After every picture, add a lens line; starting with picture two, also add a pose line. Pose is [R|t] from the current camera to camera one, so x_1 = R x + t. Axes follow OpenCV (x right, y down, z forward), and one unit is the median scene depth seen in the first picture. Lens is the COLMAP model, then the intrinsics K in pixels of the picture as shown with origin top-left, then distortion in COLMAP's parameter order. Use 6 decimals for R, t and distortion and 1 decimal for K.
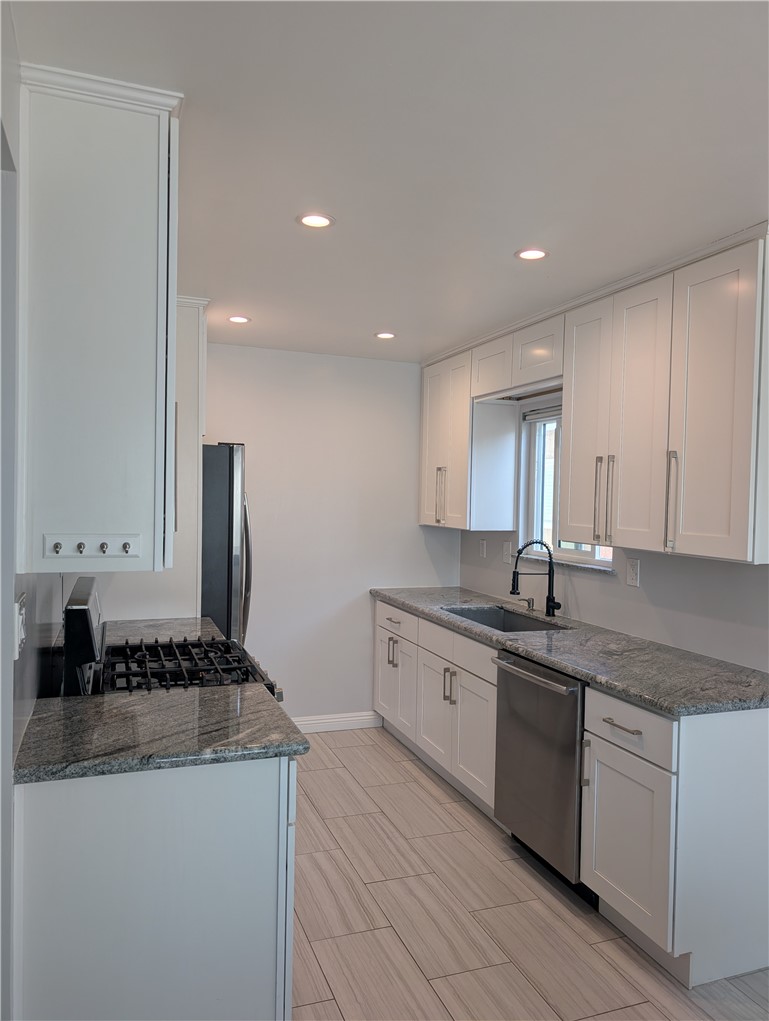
lens RADIAL K [[735.7, 0, 378.1], [0, 735.7, 514.3], [0, 0, 1]] dist [0.017859, -0.015156]
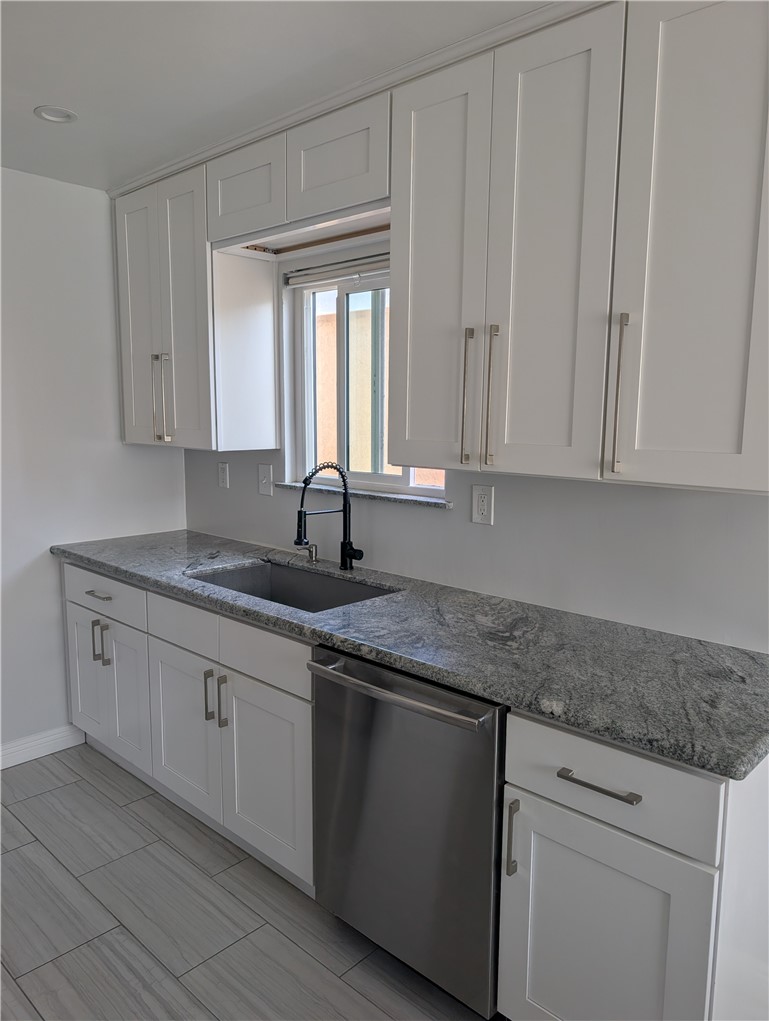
lens RADIAL K [[735.7, 0, 379.2], [0, 735.7, 509.5], [0, 0, 1]] dist [0.017859, -0.015156]
pose [[0.896145, -0.073906, 0.437563, -0.063105], [0.022495, 0.992332, 0.121538, -0.004586], [-0.443190, -0.099073, 0.890936, 0.562952]]
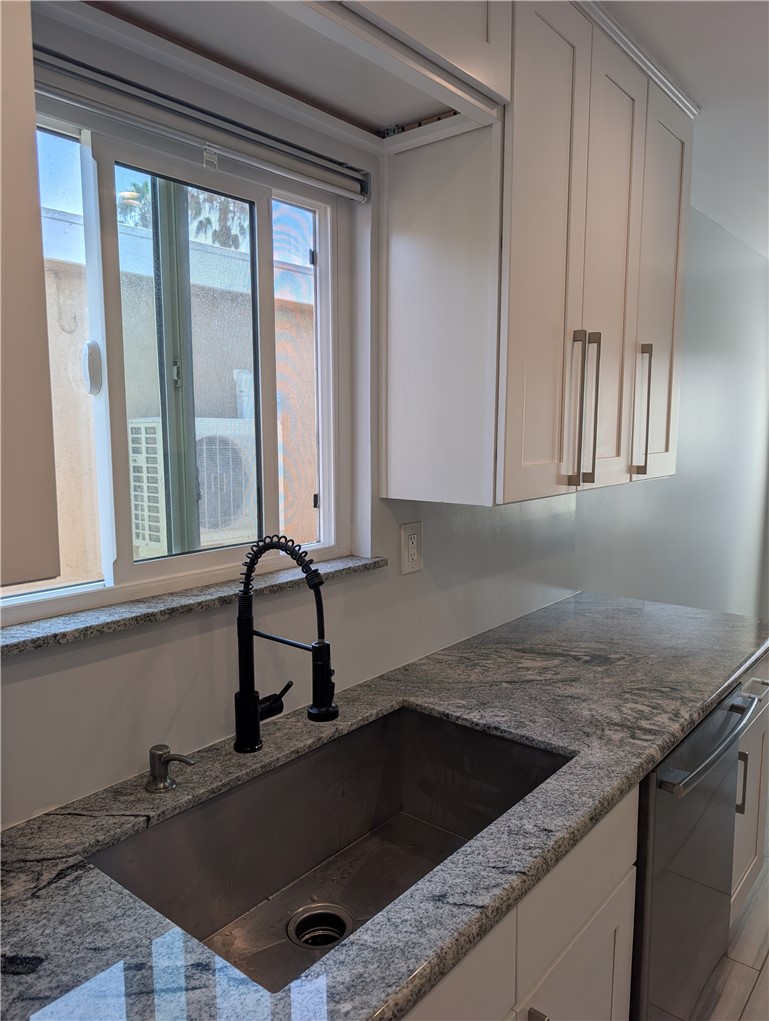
lens RADIAL K [[735.7, 0, 387.0], [0, 735.7, 518.1], [0, 0, 1]] dist [0.017859, -0.015156]
pose [[-0.506570, -0.131195, 0.852159, -0.128877], [0.015049, 0.986859, 0.160879, -0.038460], [-0.862068, 0.094321, -0.497939, 1.705253]]
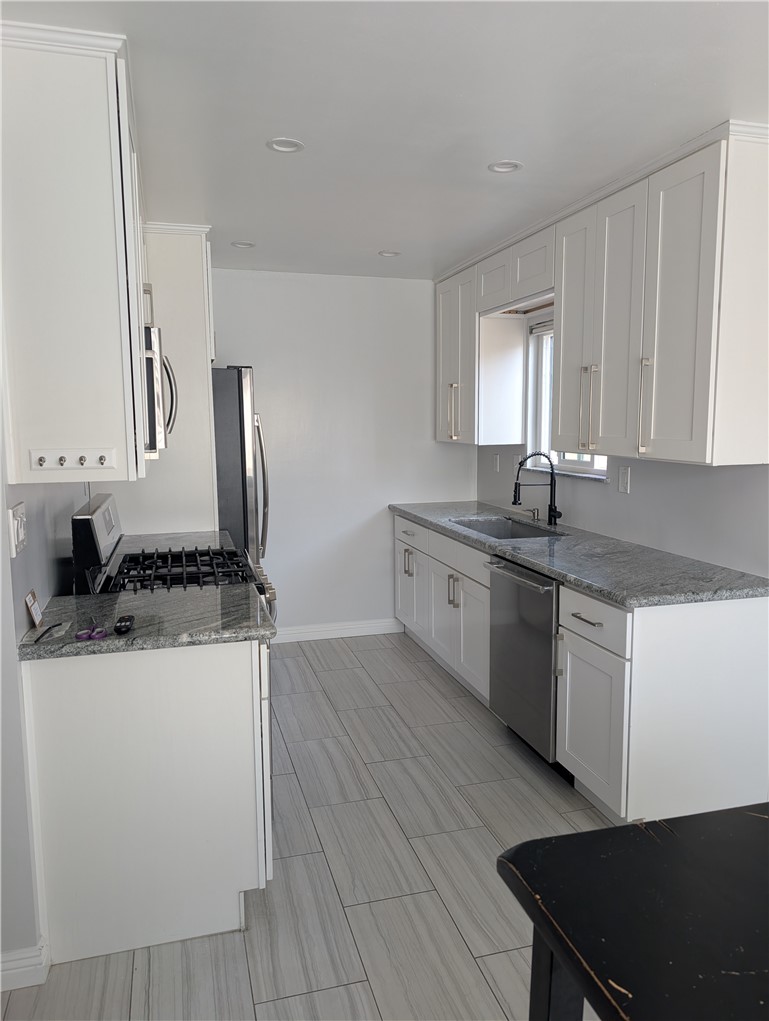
lens RADIAL K [[735.7, 0, 385.8], [0, 735.7, 509.7], [0, 0, 1]] dist [0.017859, -0.015156]
pose [[0.997081, -0.019588, -0.073799, 0.117165], [0.026767, 0.994867, 0.097582, 0.014516], [0.071508, -0.099273, 0.992488, -0.070606]]
